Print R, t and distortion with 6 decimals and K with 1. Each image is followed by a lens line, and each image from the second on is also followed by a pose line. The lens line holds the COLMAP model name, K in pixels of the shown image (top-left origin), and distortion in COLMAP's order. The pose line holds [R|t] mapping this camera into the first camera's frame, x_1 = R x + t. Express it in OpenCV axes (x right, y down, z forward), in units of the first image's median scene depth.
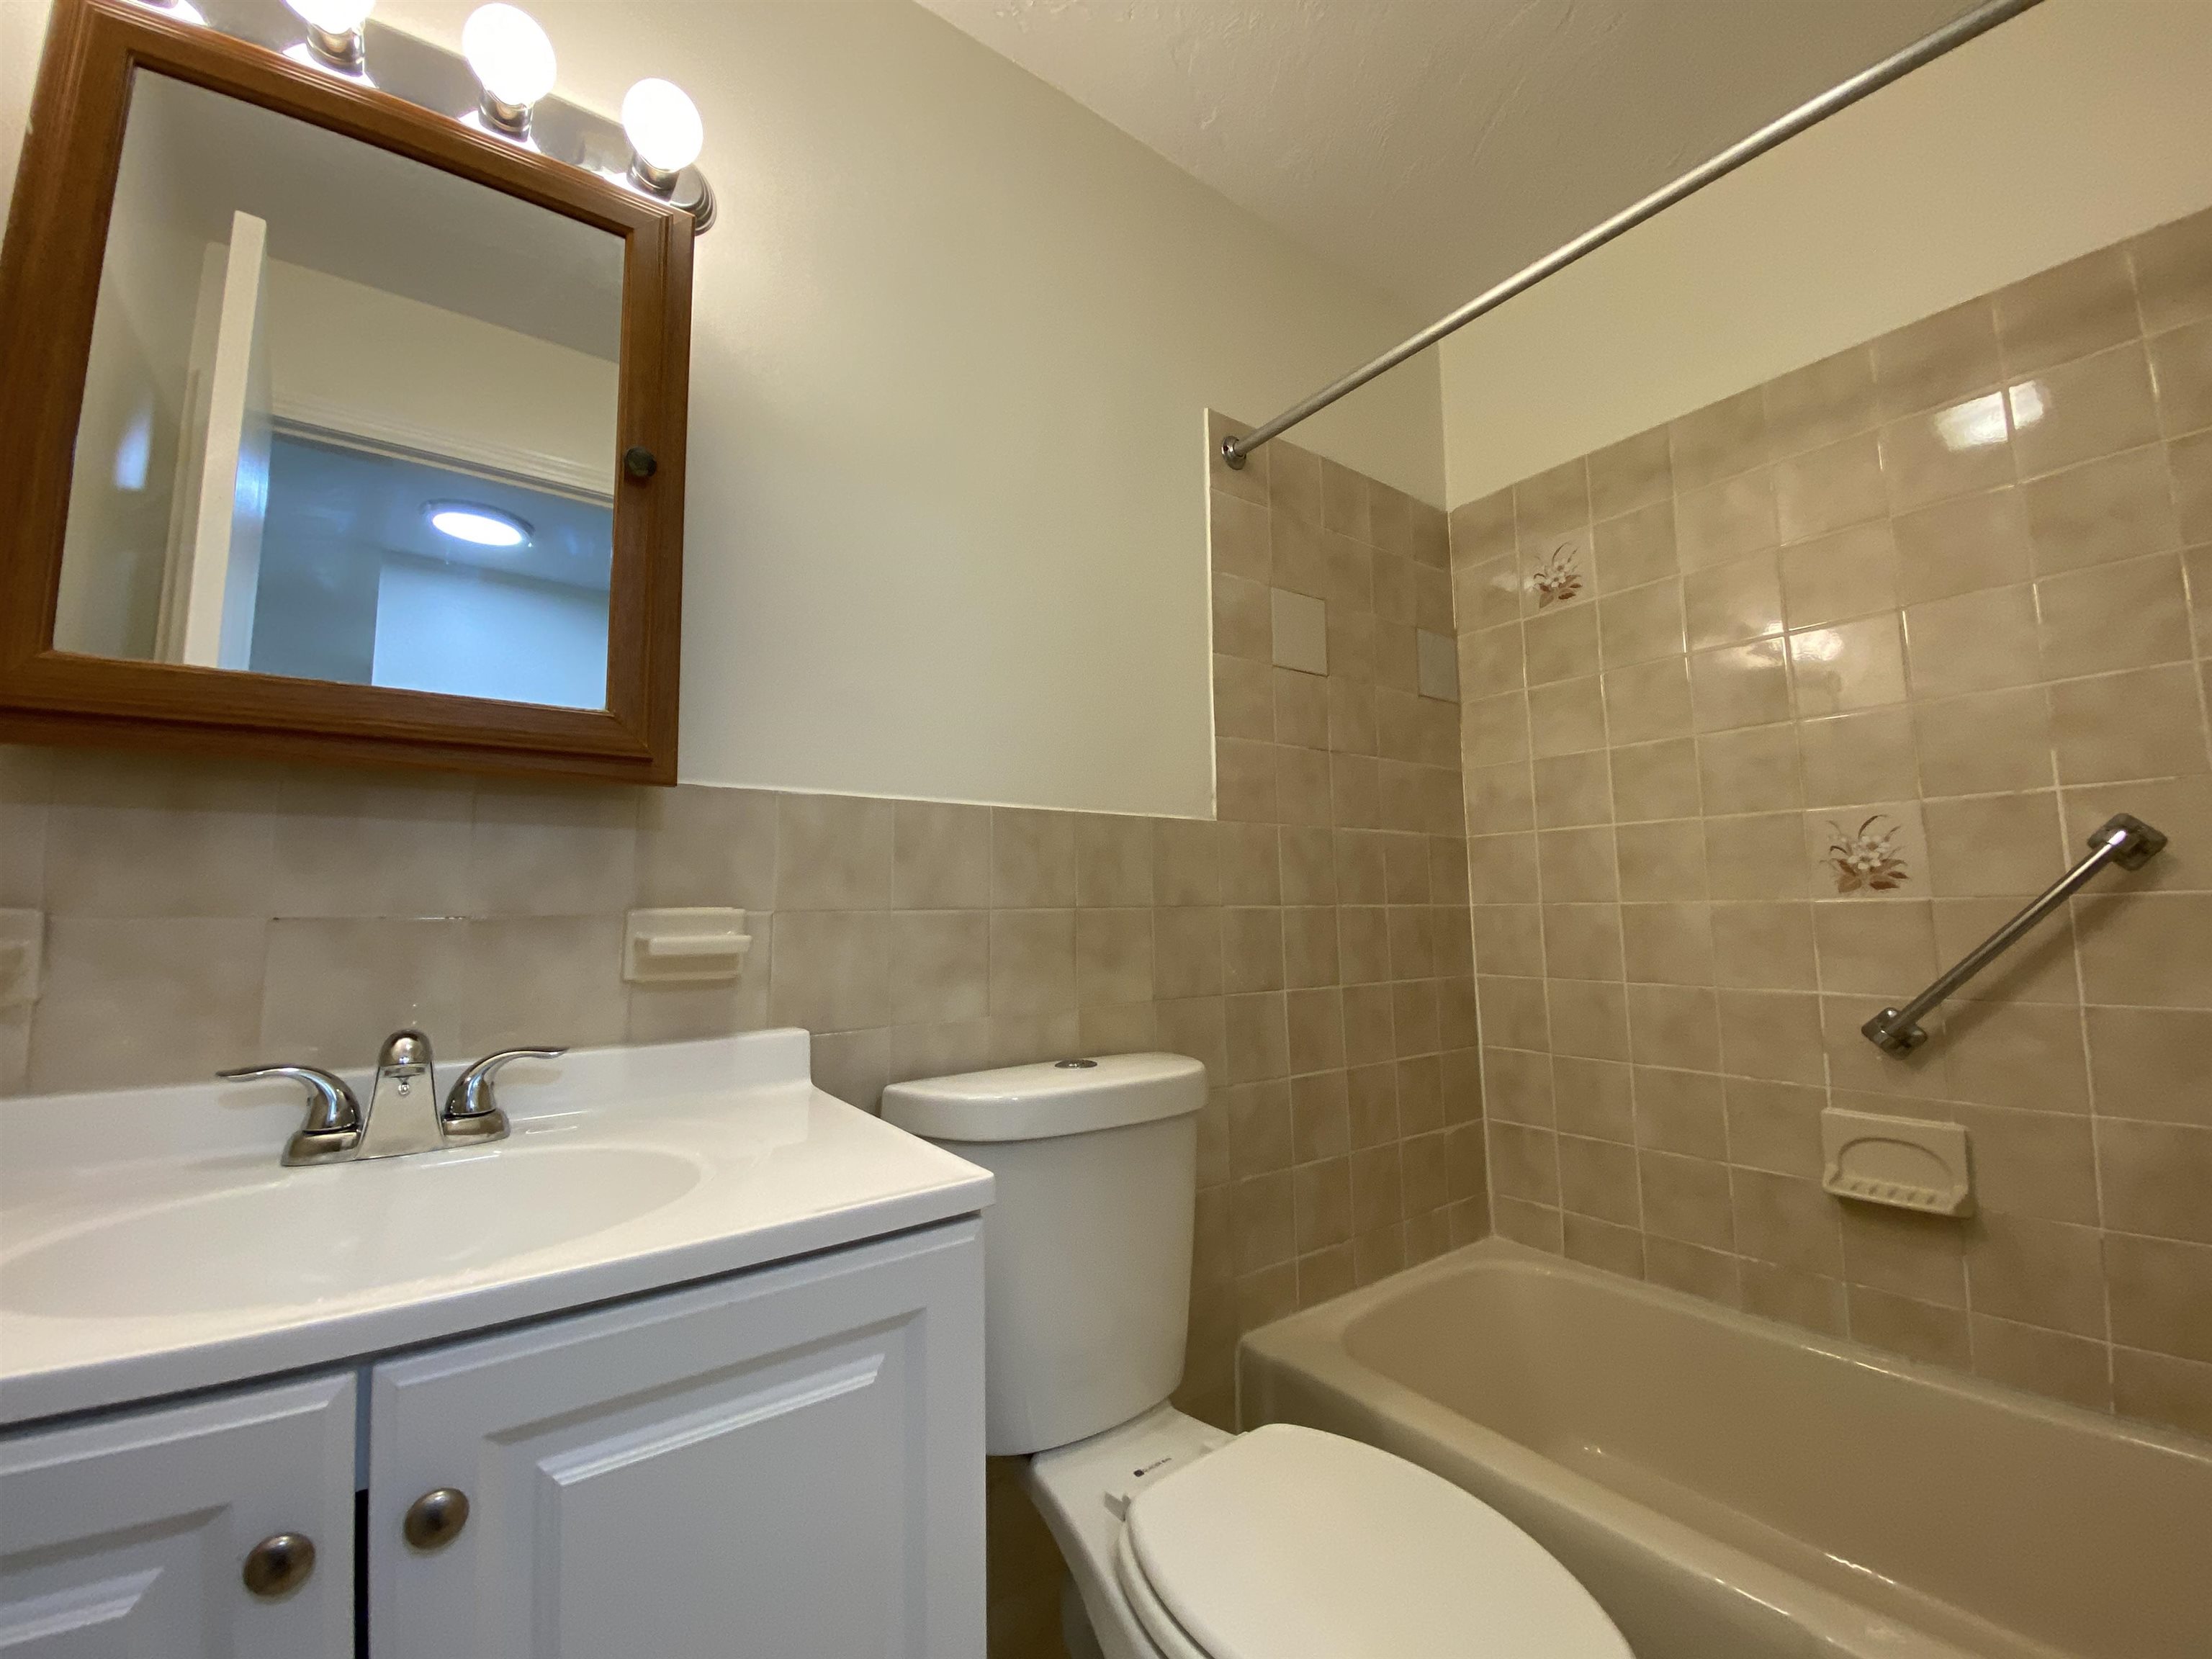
lens RADIAL K [[925.6, 0, 1053.1], [0, 925.6, 826.5], [0, 0, 1]] dist [0.043921, -0.029773]
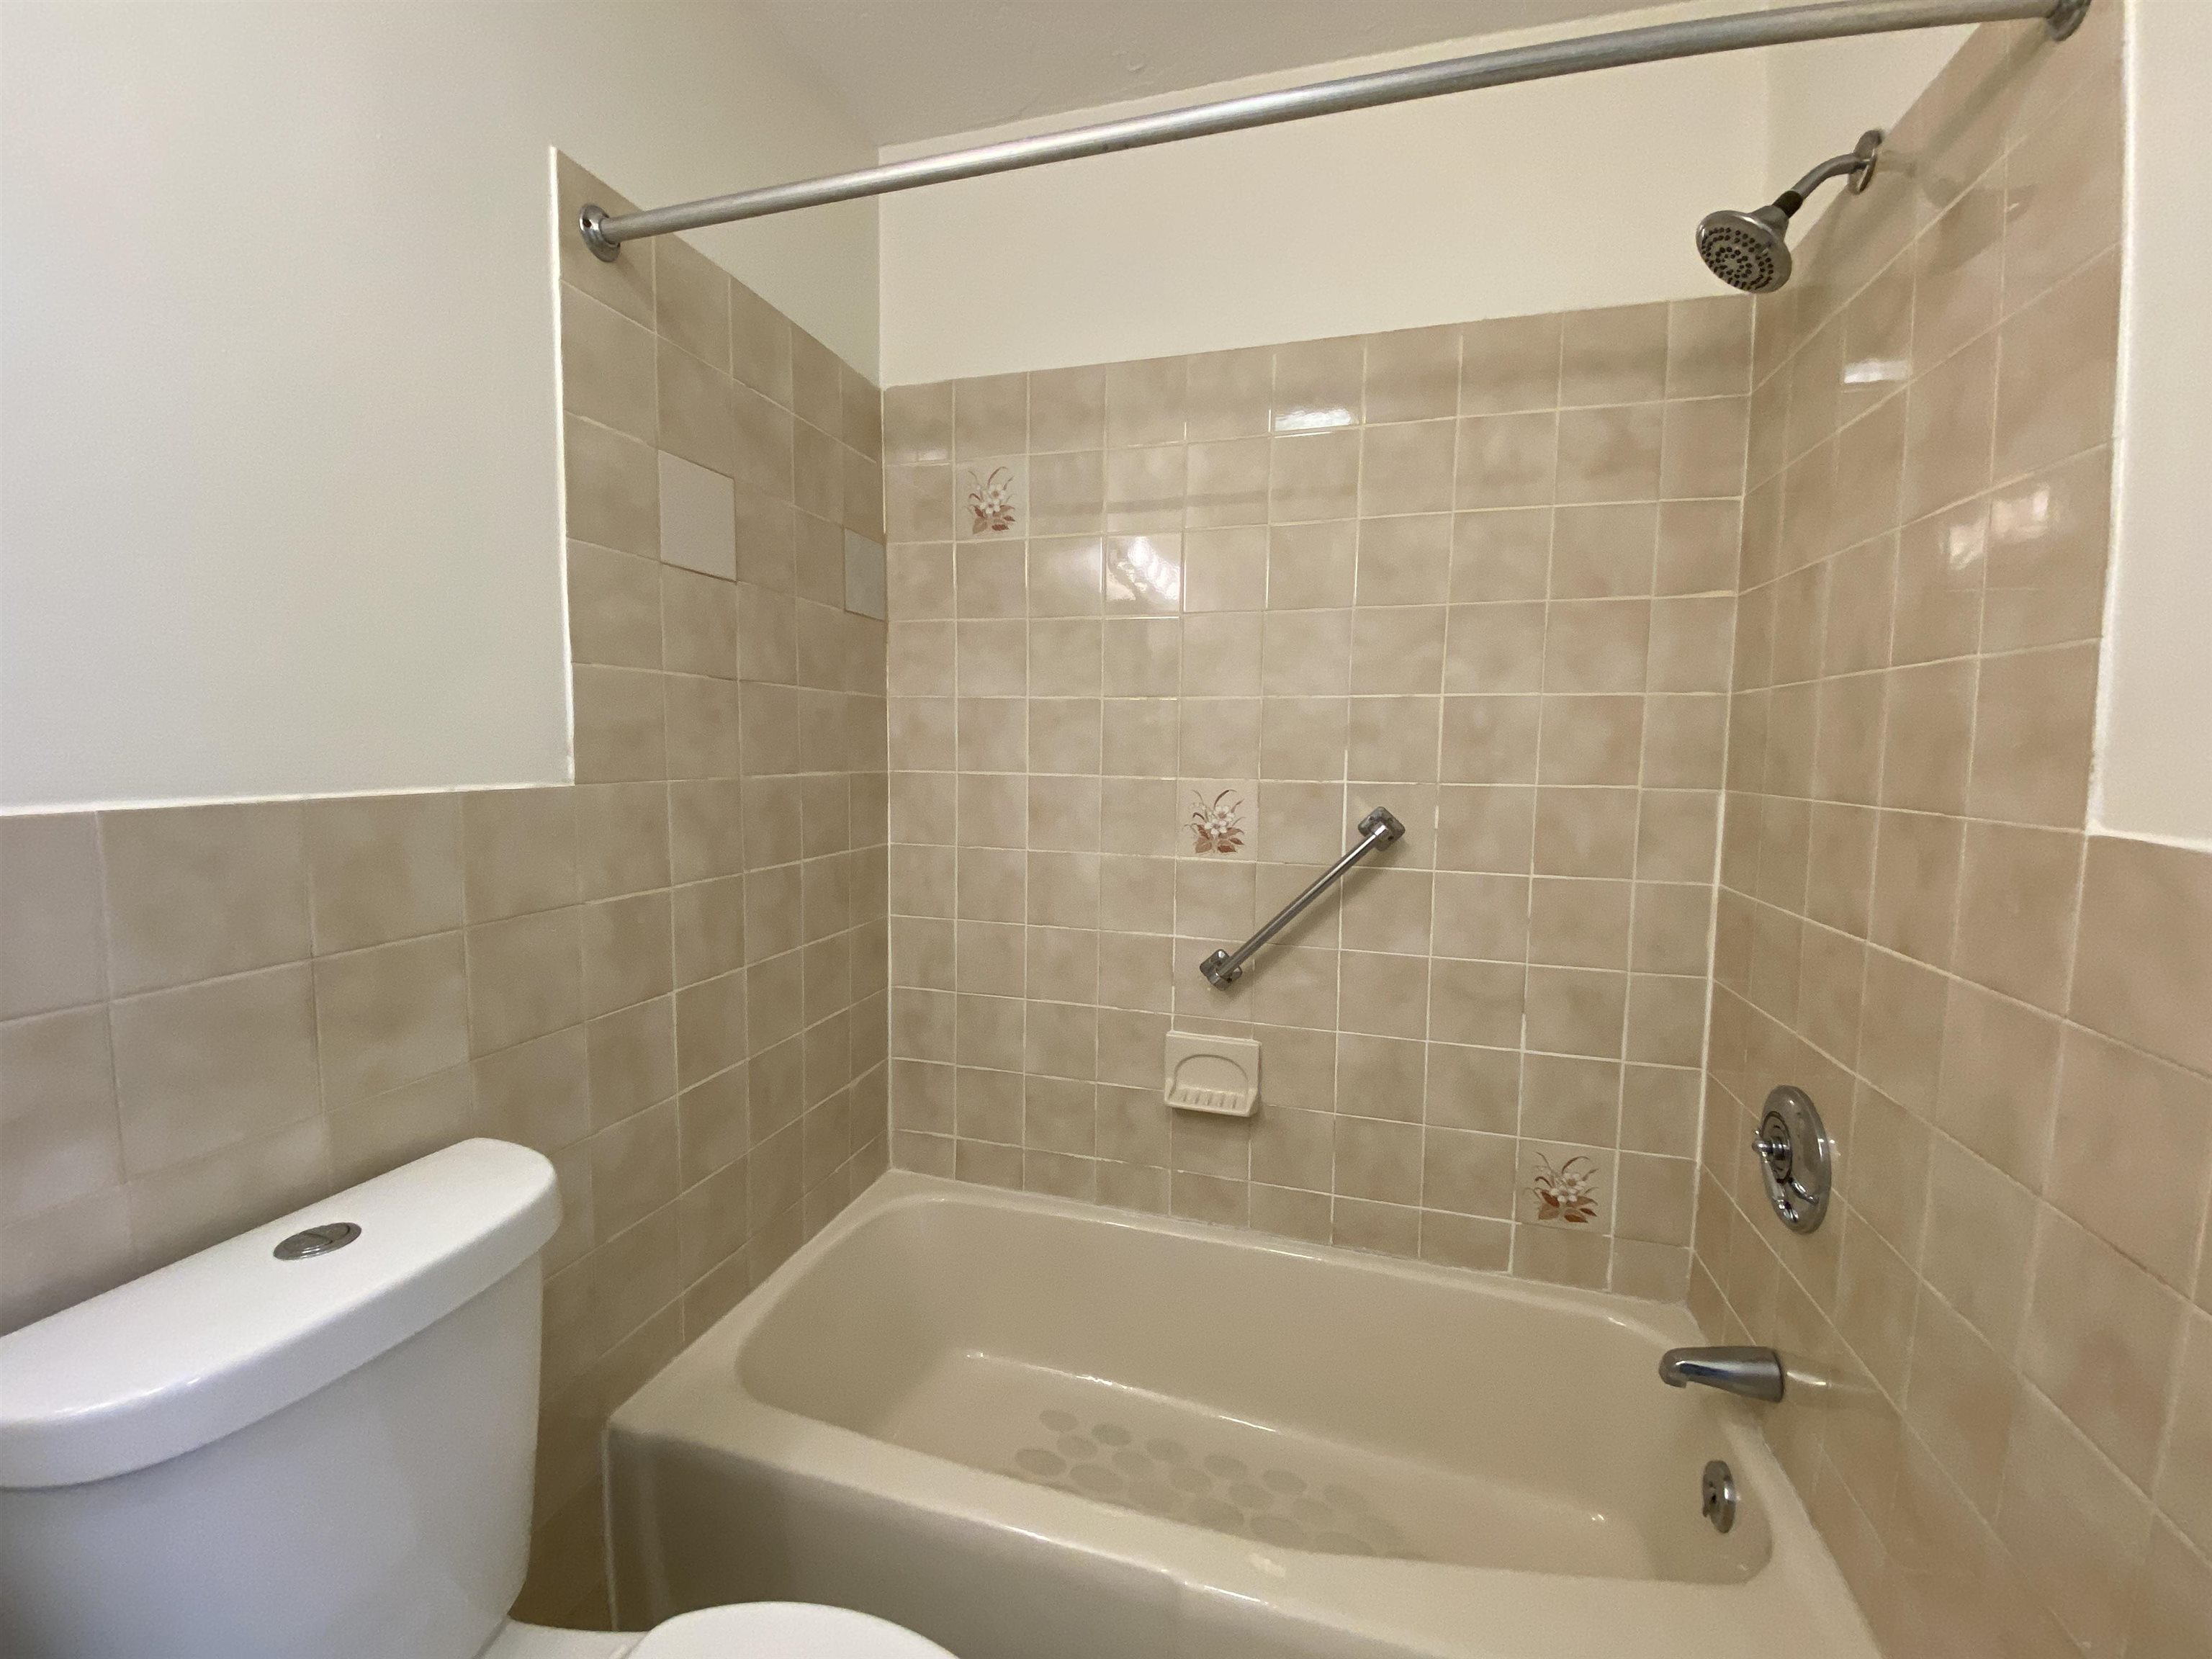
lens RADIAL K [[915.1, 0, 1108.5], [0, 915.1, 790.9], [0, 0, 1]] dist [0.045609, -0.043523]
pose [[0.764333, -0.032830, 0.643985, 0.032613], [-0.081080, 0.985883, 0.146493, -0.133882], [-0.639704, -0.164184, 0.750882, 0.204891]]
